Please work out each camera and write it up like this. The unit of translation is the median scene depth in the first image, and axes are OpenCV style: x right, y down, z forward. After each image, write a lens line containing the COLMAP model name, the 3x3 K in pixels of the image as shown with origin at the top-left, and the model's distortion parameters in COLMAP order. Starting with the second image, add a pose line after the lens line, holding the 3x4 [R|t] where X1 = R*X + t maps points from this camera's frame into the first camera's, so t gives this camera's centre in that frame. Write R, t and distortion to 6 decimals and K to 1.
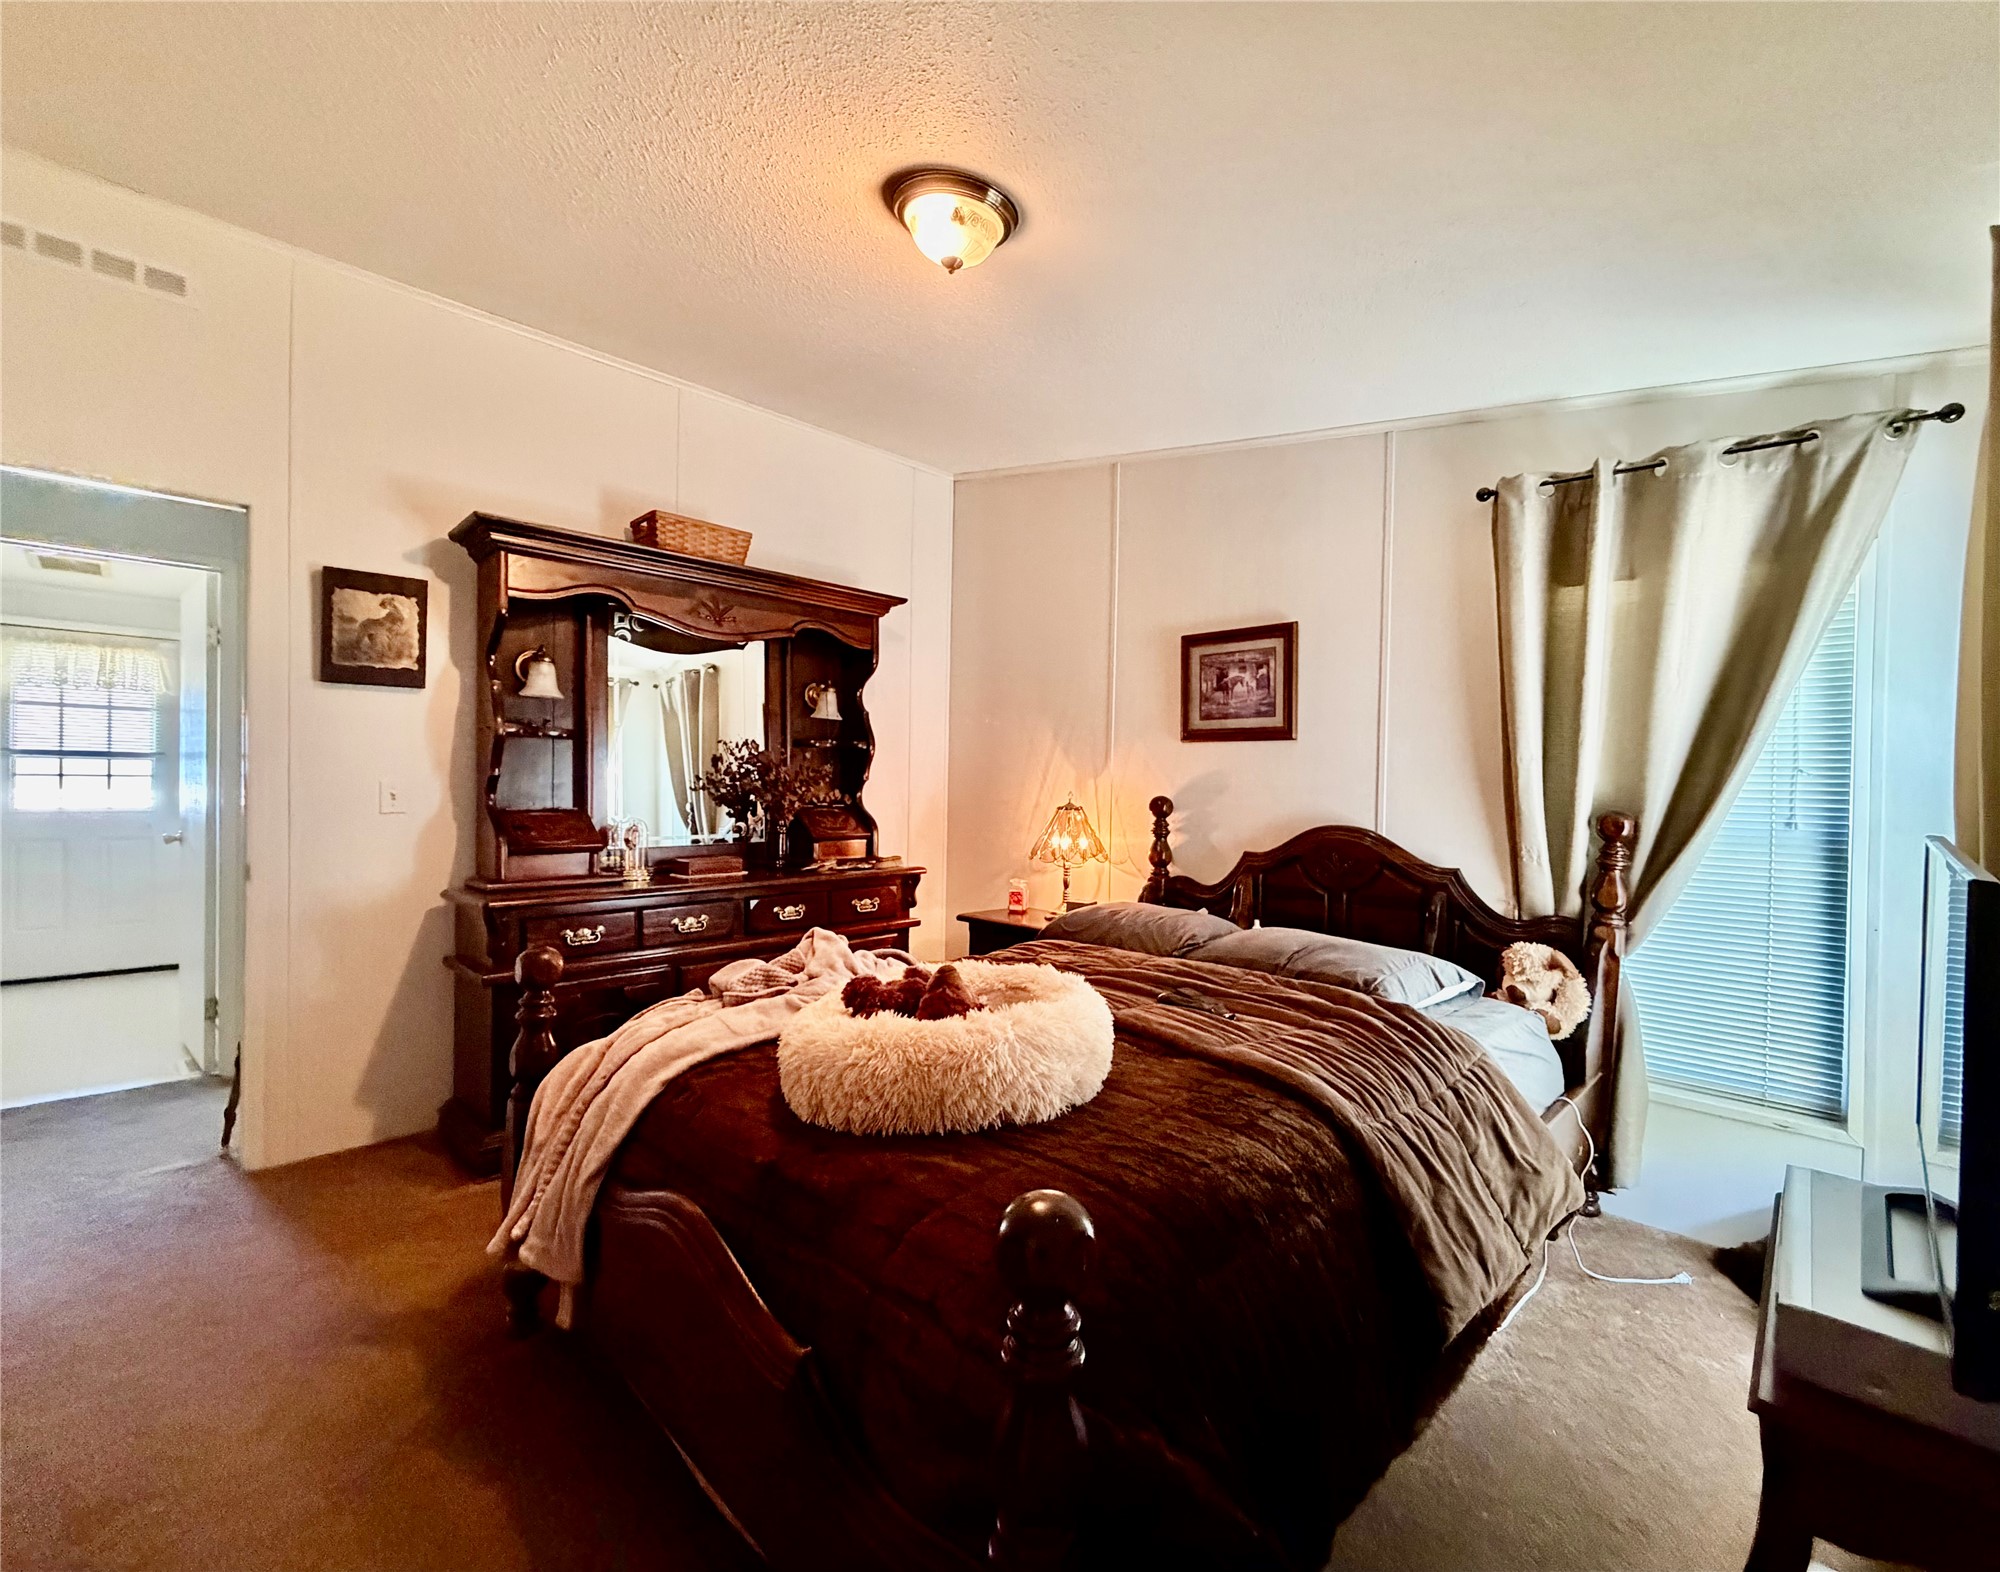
lens RADIAL K [[871.9, 0, 1000.0], [0, 871.9, 786.0], [0, 0, 1]] dist [-0.000347, -0.000051]
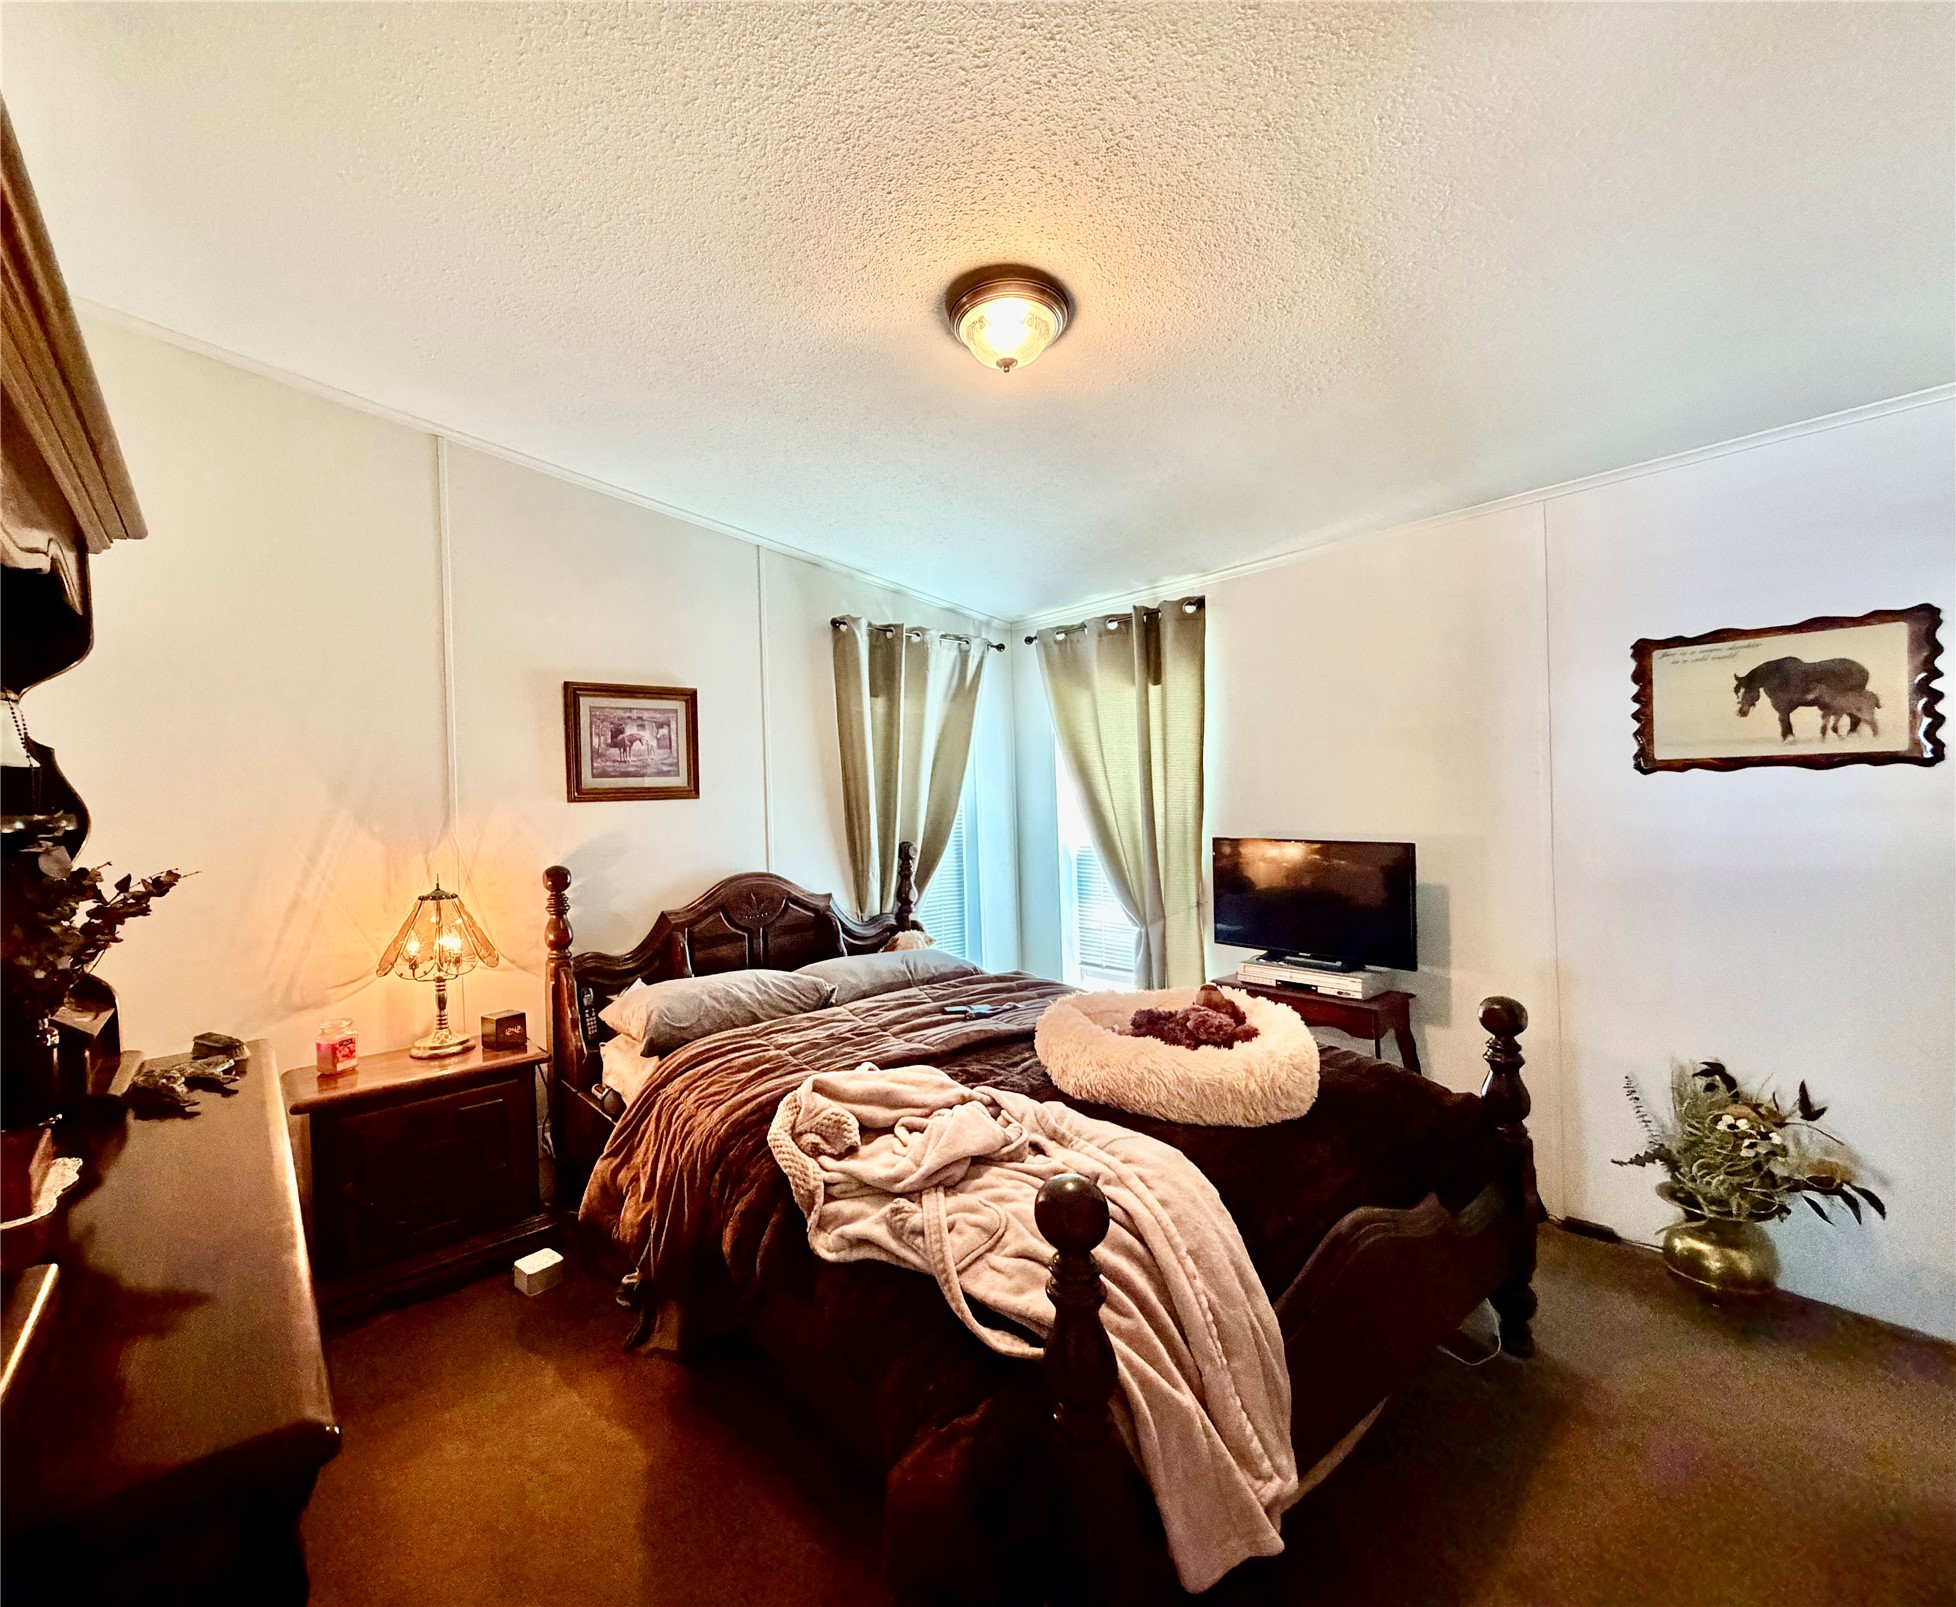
lens RADIAL K [[870.9, 0, 978.0], [0, 870.9, 803.5], [0, 0, 1]] dist [0.000075, 0.000017]
pose [[0.086807, 0.000677, 0.996225, -0.663370], [0.069241, 0.997577, -0.006711, -0.015865], [-0.993816, 0.069562, 0.086549, 0.548388]]
